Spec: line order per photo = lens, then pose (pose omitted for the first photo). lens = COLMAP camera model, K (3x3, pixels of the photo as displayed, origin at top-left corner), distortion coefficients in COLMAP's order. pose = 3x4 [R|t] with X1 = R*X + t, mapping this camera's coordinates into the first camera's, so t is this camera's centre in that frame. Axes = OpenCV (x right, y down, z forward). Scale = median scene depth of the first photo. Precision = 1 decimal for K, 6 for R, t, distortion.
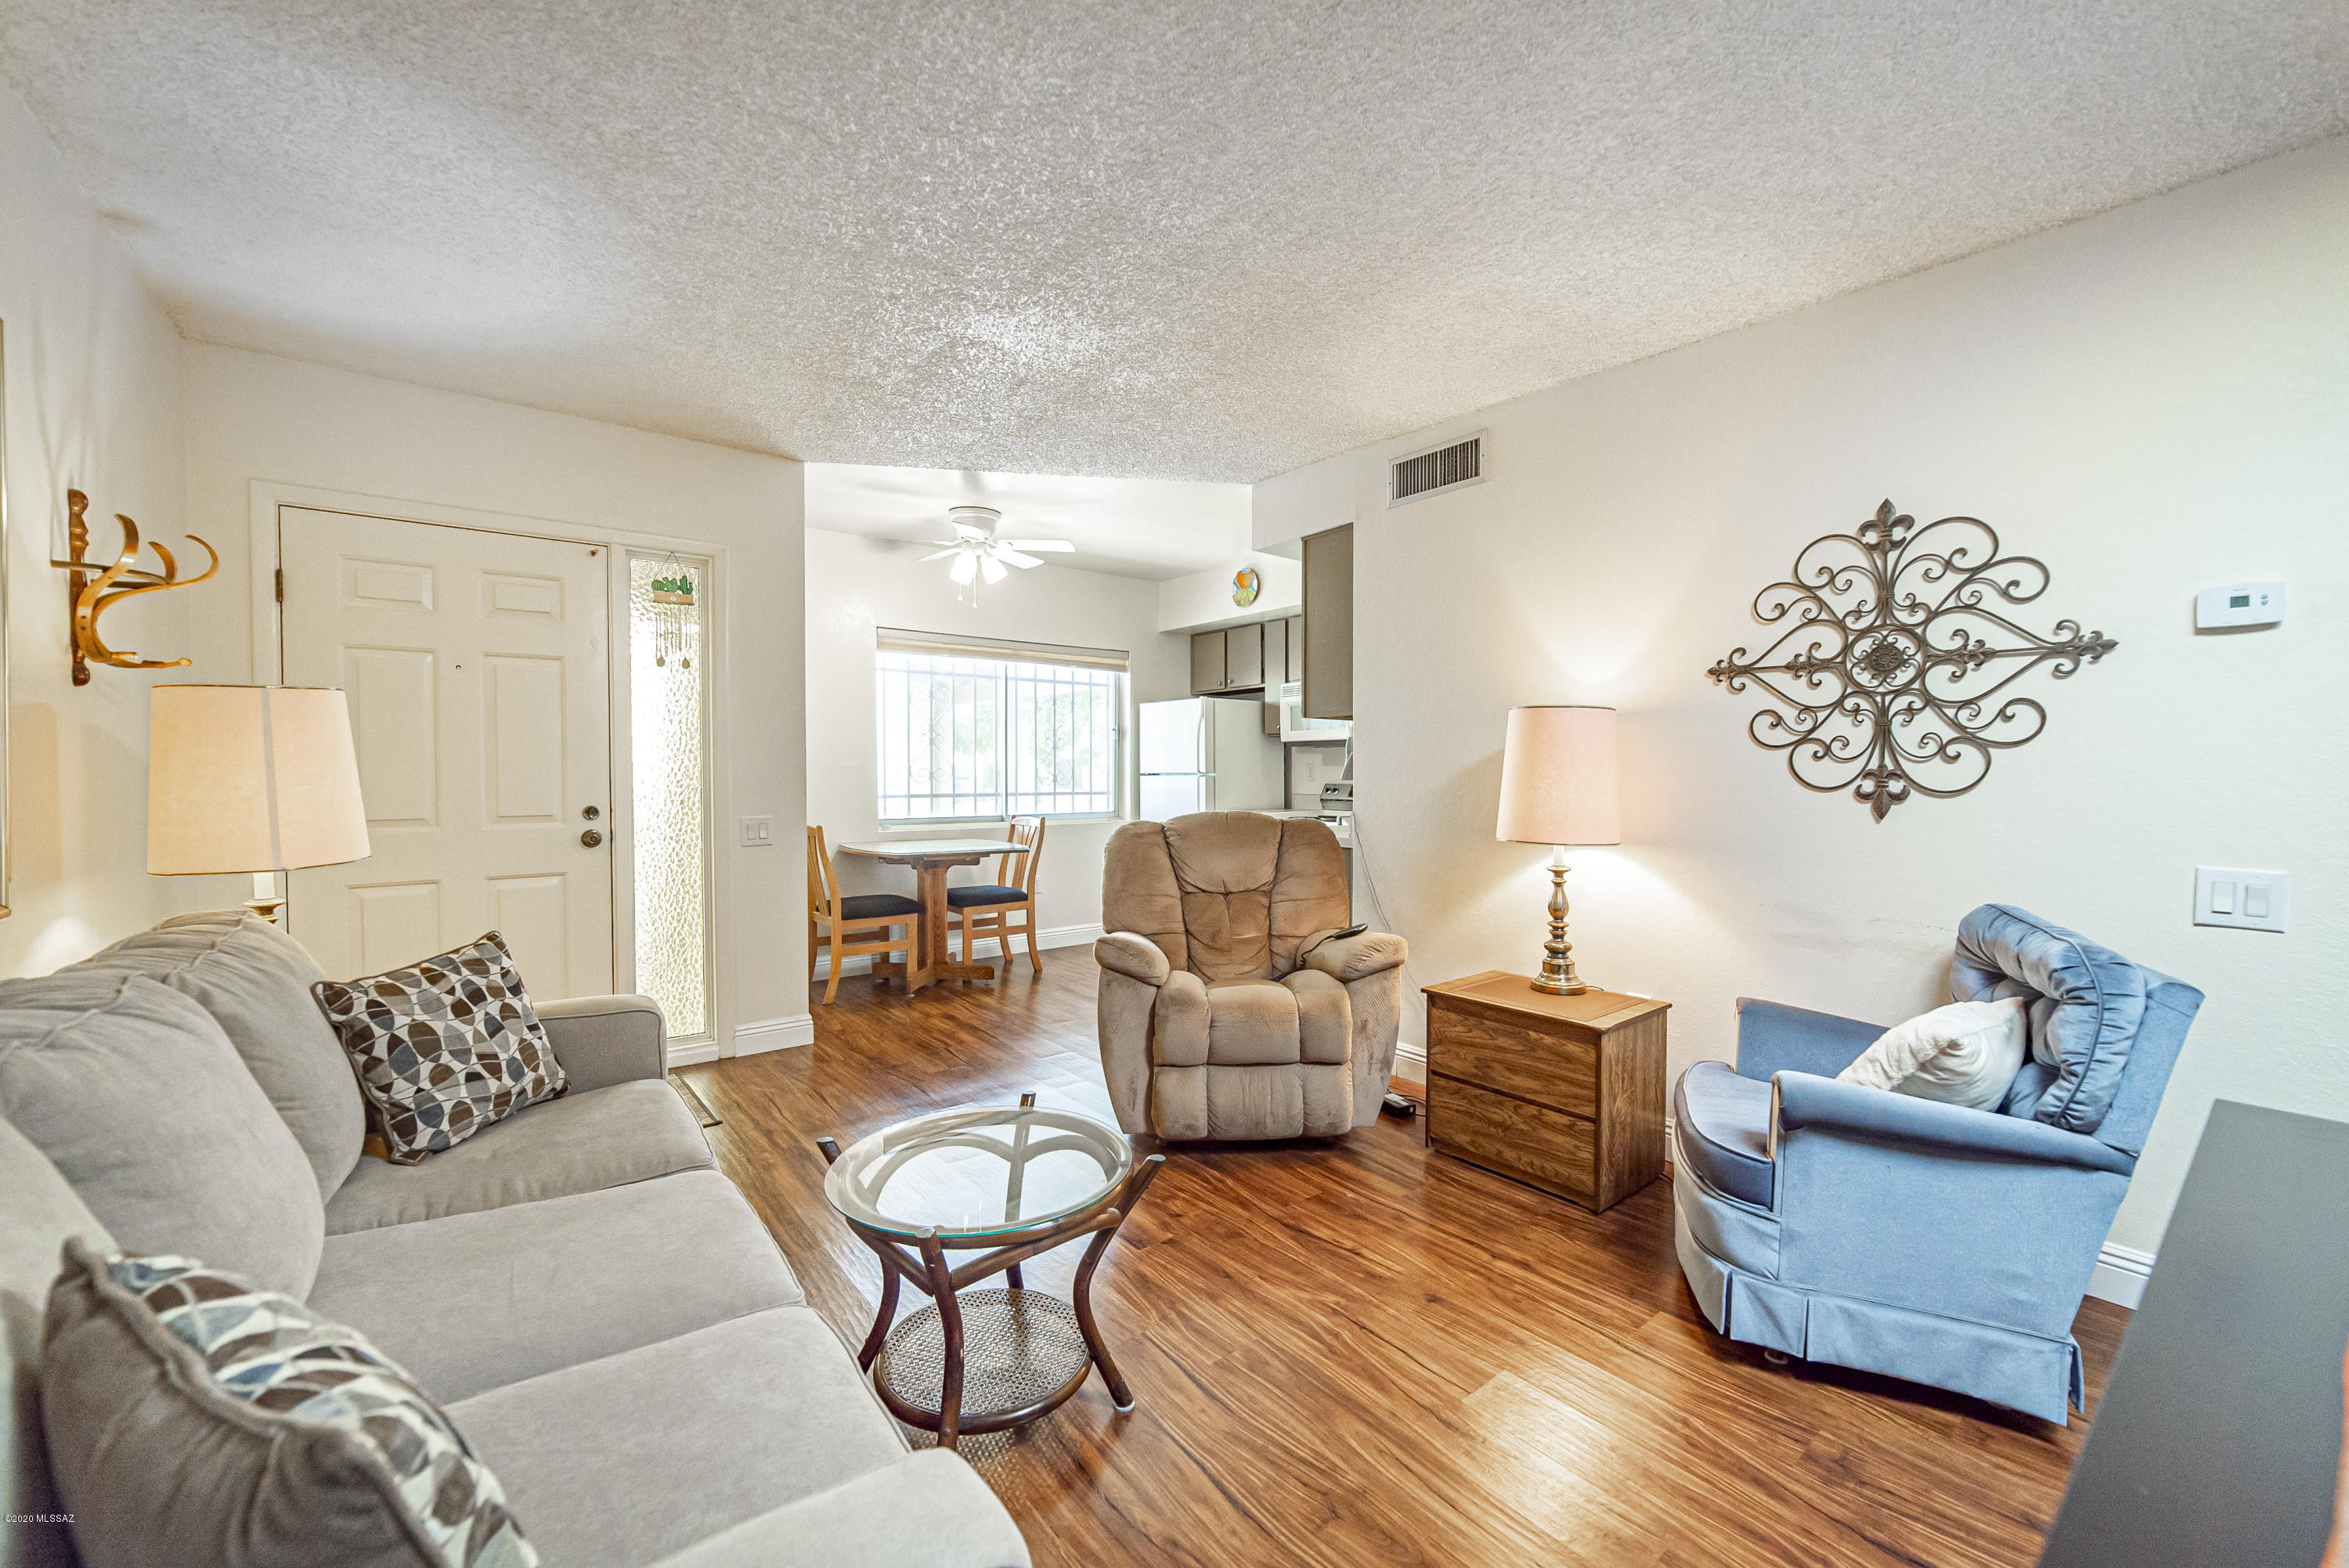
lens RADIAL K [[925.2, 0, 1183.6], [0, 925.2, 783.2], [0, 0, 1]] dist [-0.028398, 0.013148]
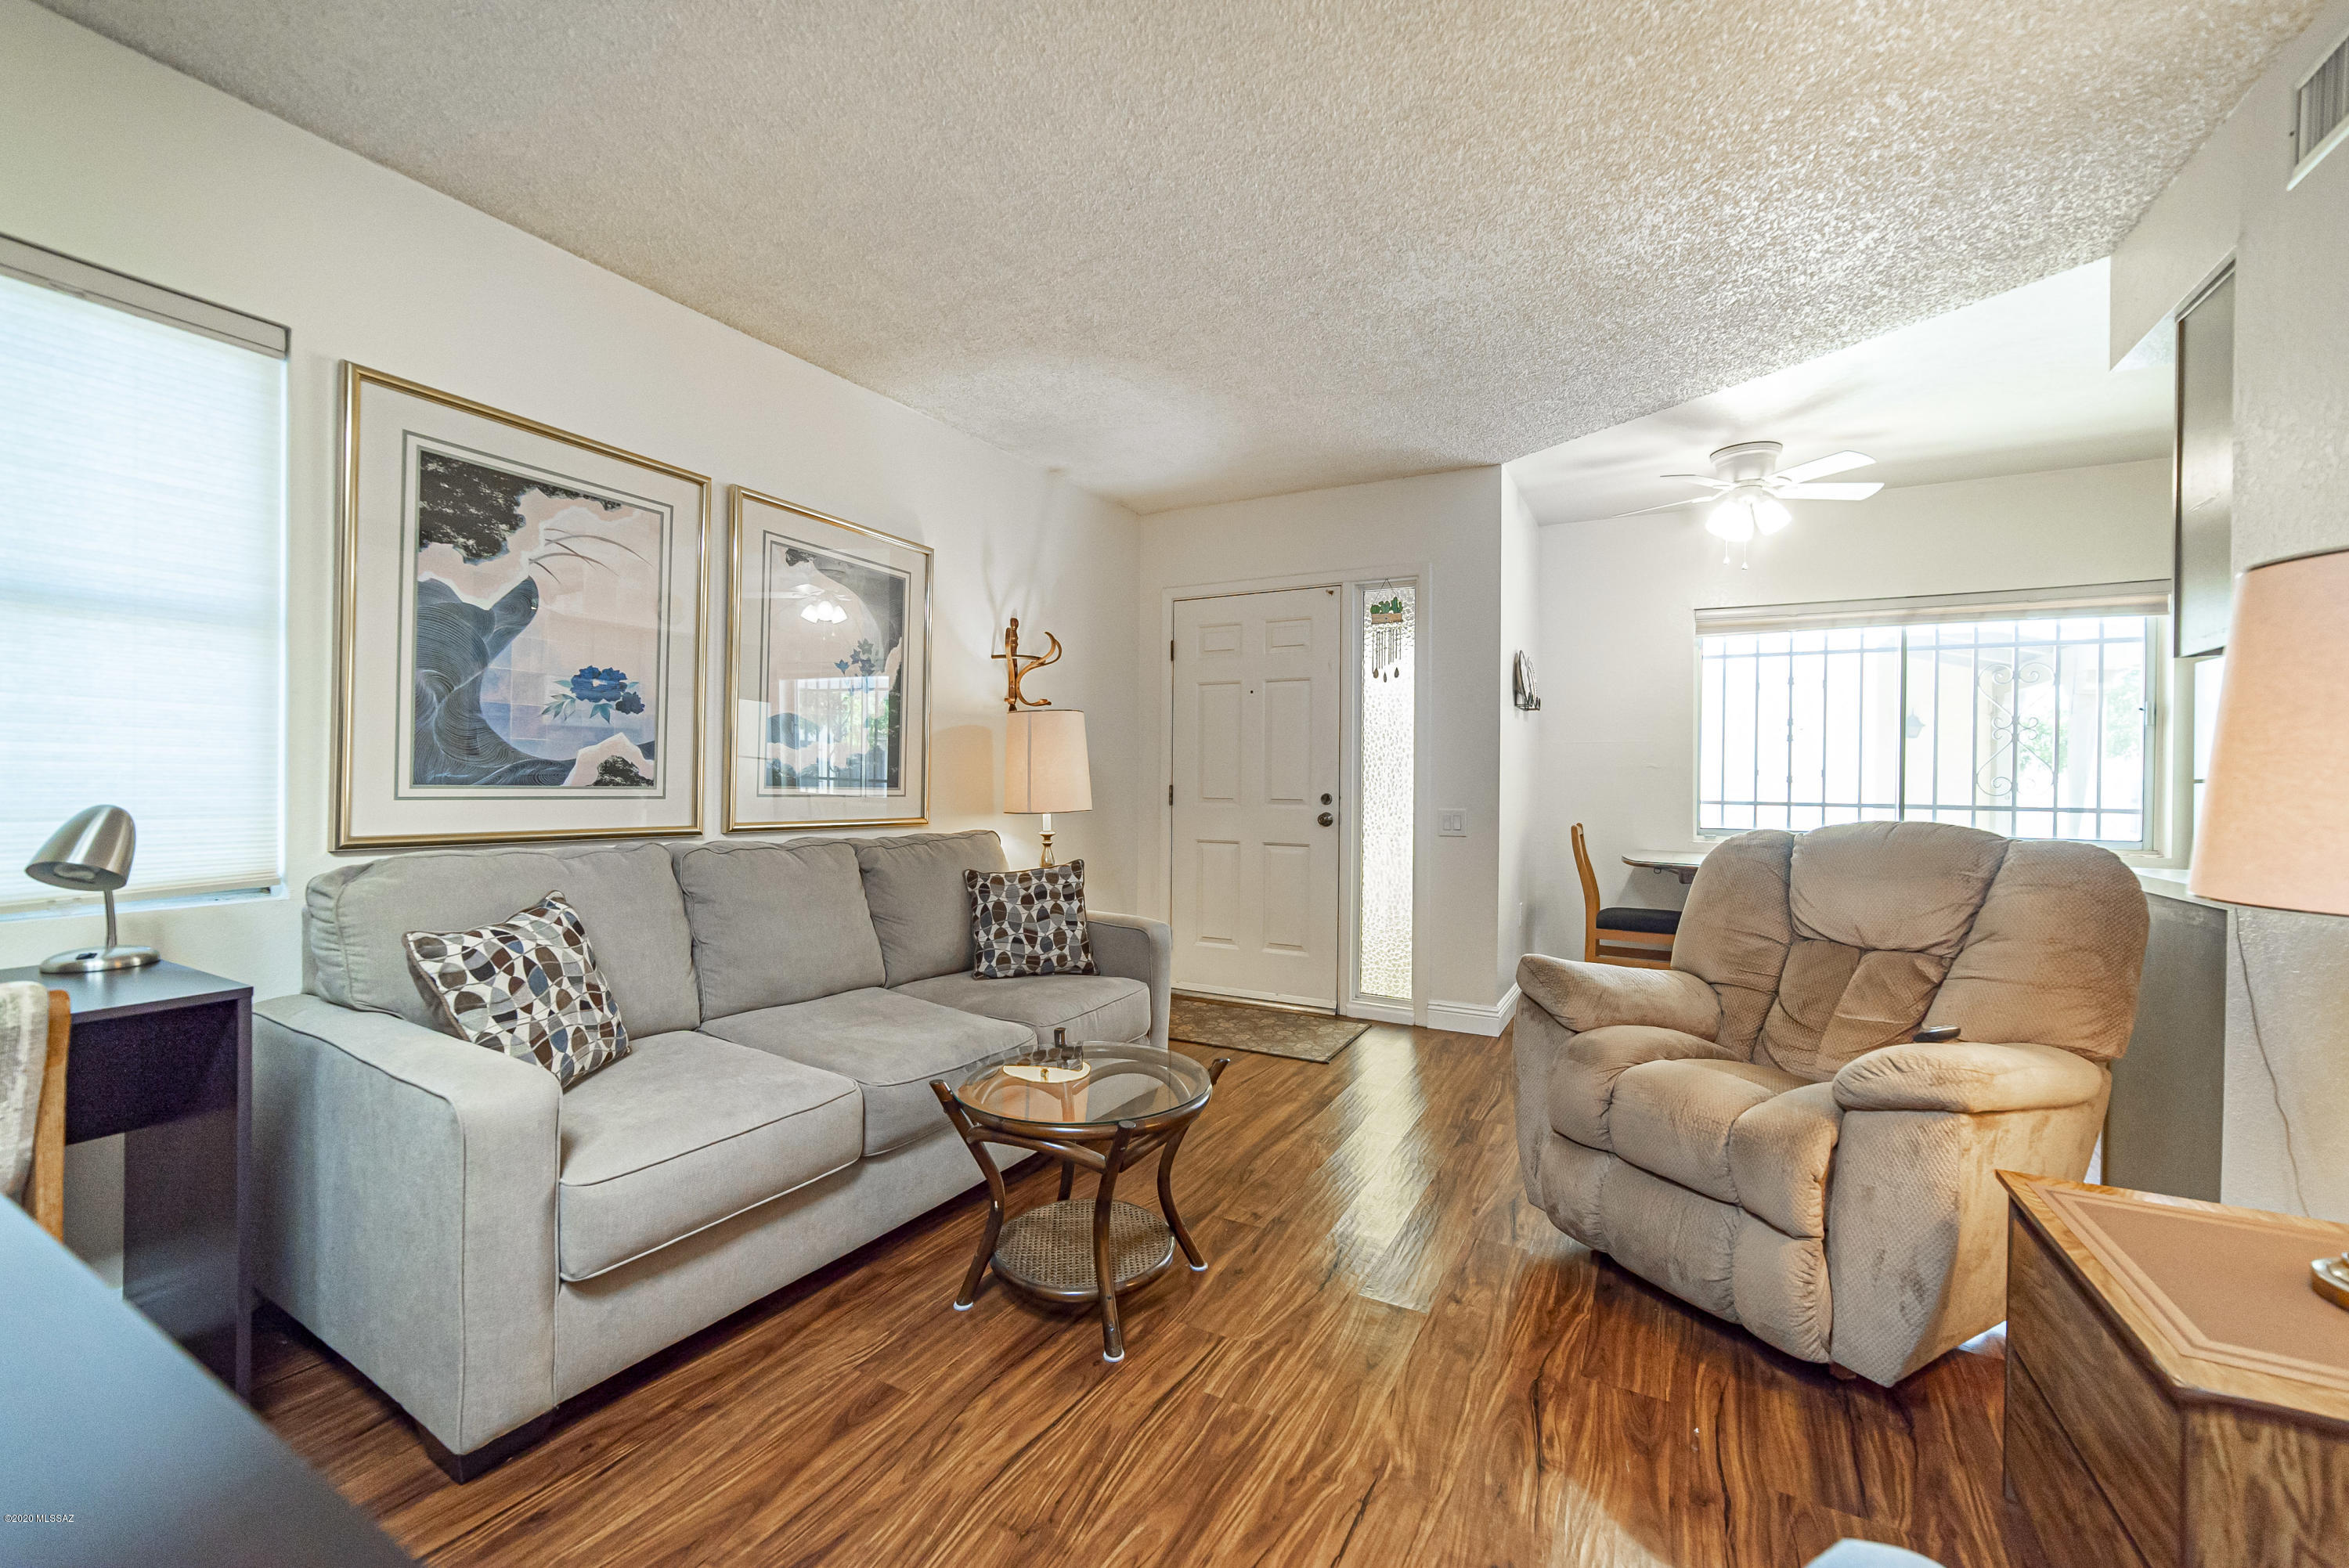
lens RADIAL K [[925.2, 0, 1183.6], [0, 925.2, 783.2], [0, 0, 1]] dist [-0.028398, 0.013148]
pose [[0.392510, 0.007089, -0.919720, 0.617192], [-0.025787, 0.999662, -0.003300, 0.027260], [0.919386, 0.025013, 0.392560, 0.445390]]
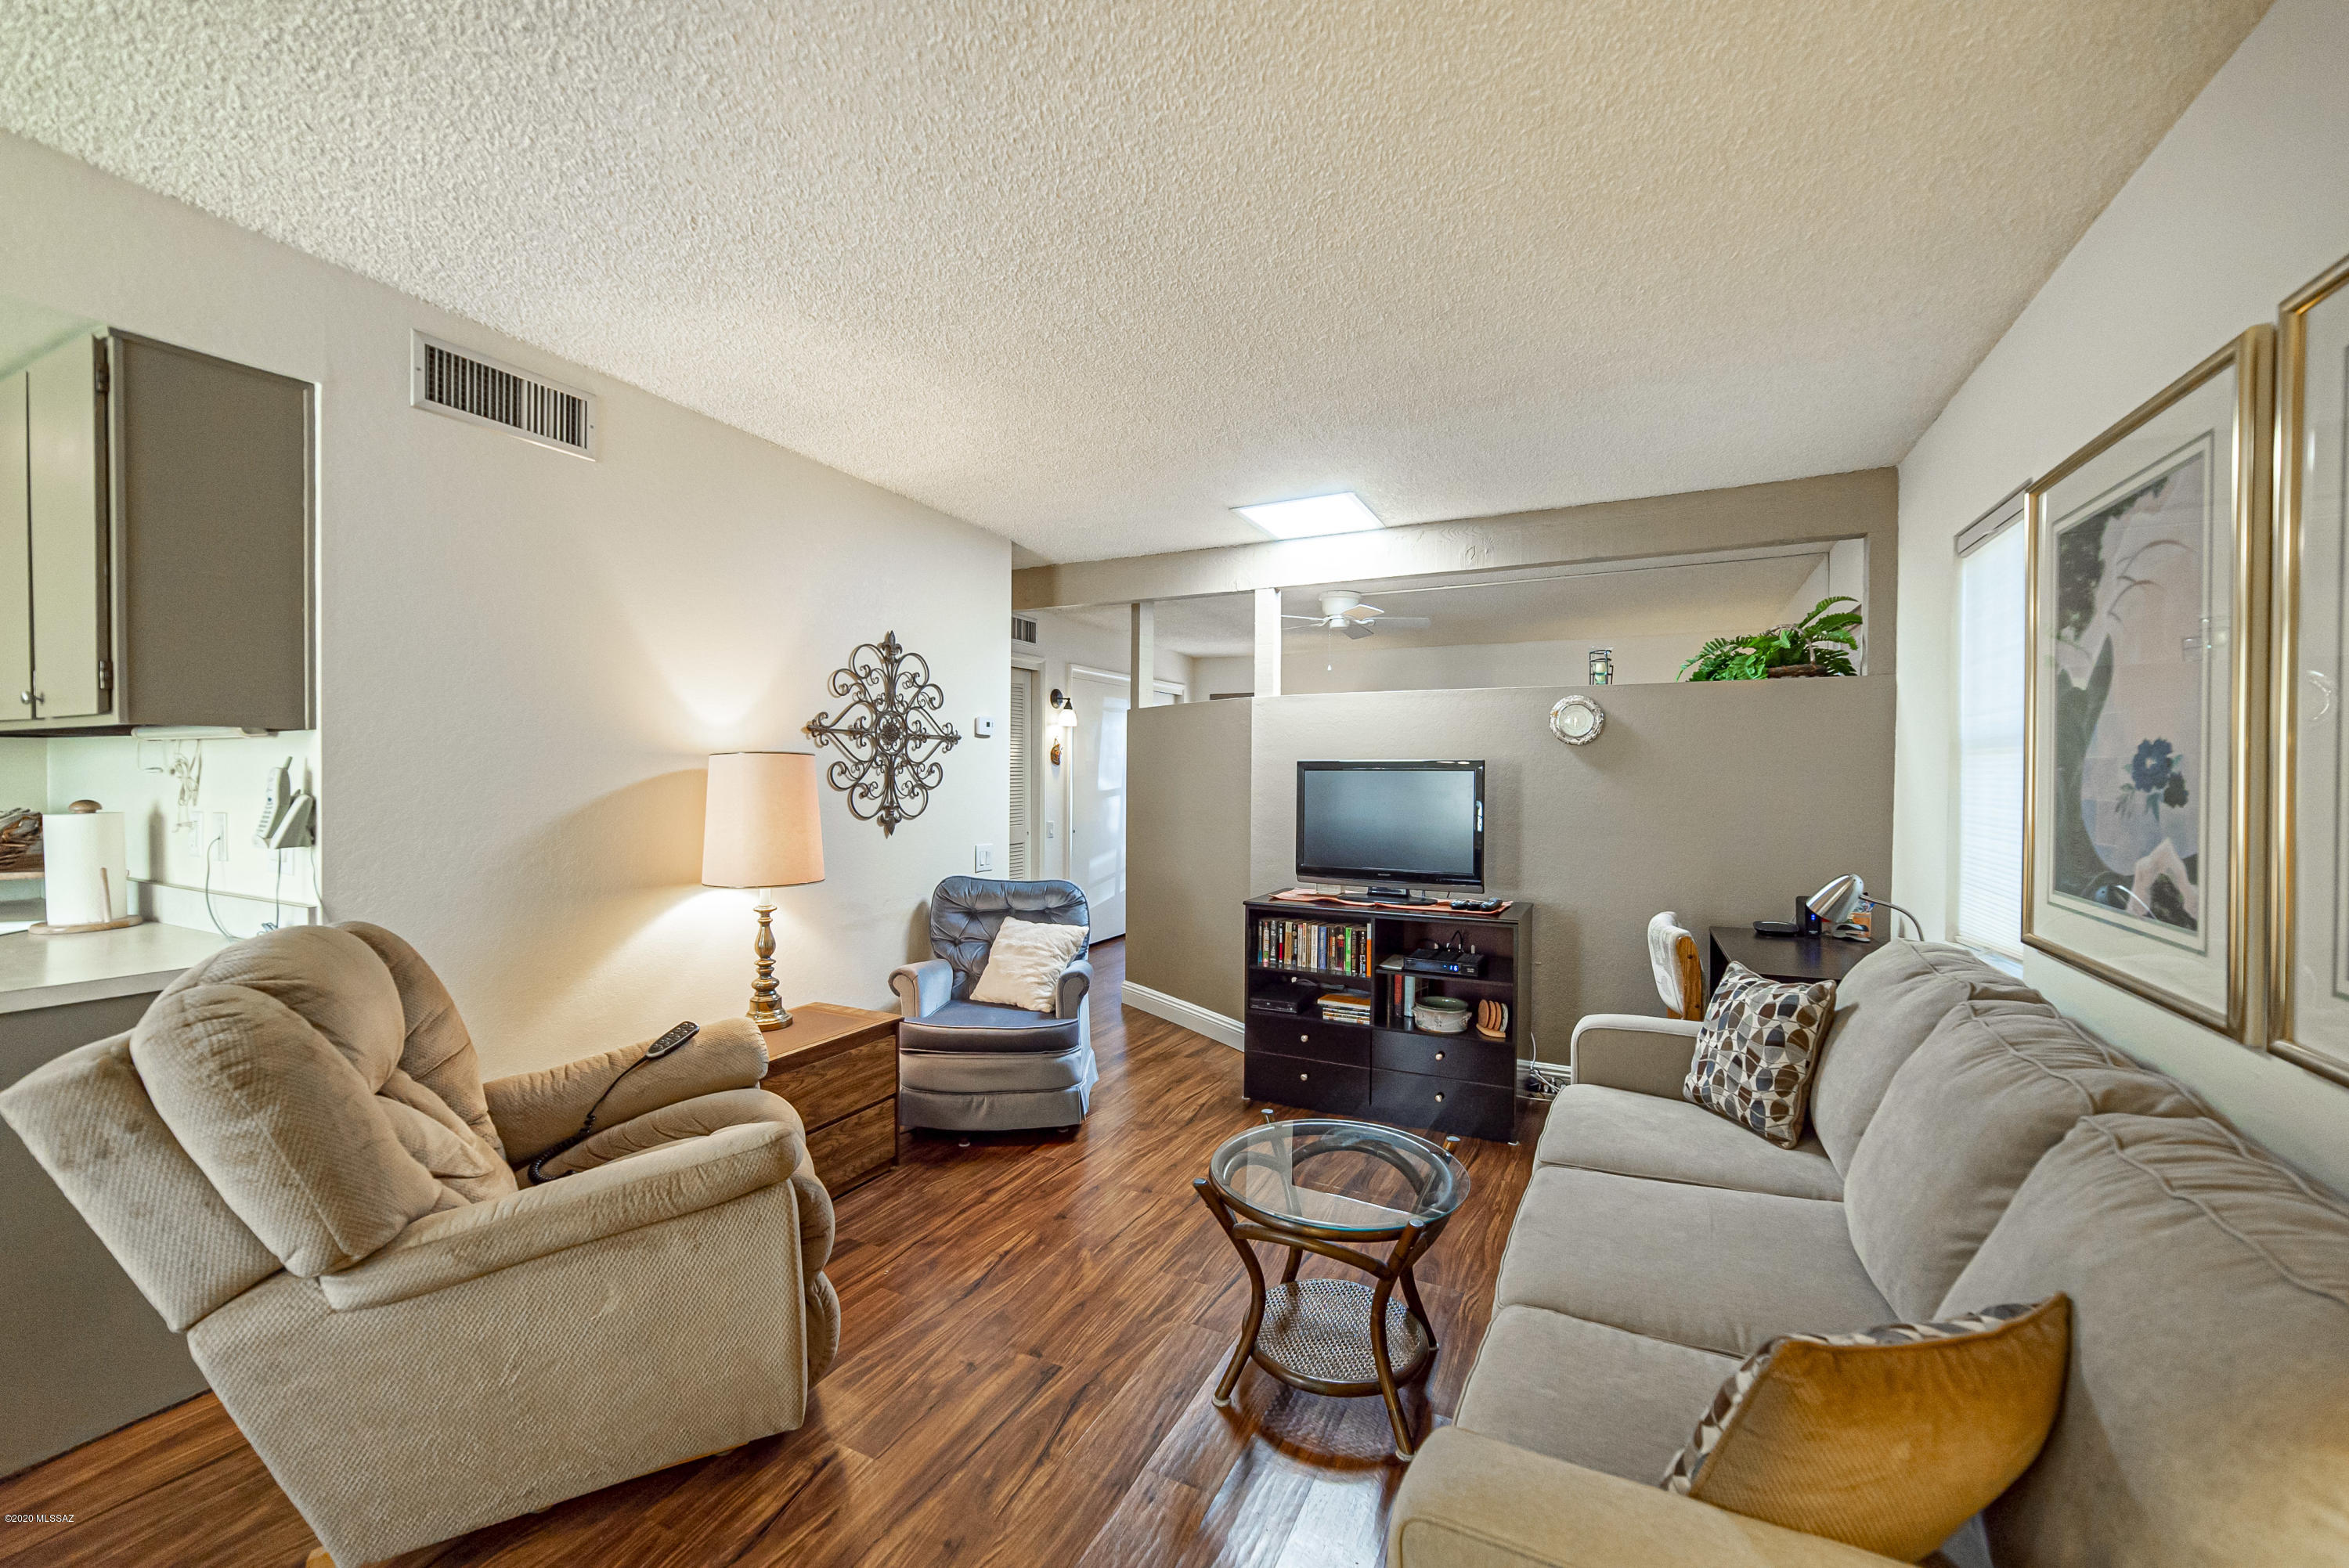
lens RADIAL K [[923.5, 0, 1179.6], [0, 923.5, 783.7], [0, 0, 1]] dist [-0.019037, 0.009131]
pose [[-0.423436, -0.013997, 0.905818, -0.813102], [0.009944, 0.999749, 0.020097, -0.071054], [-0.905871, 0.017517, -0.423190, 1.143556]]
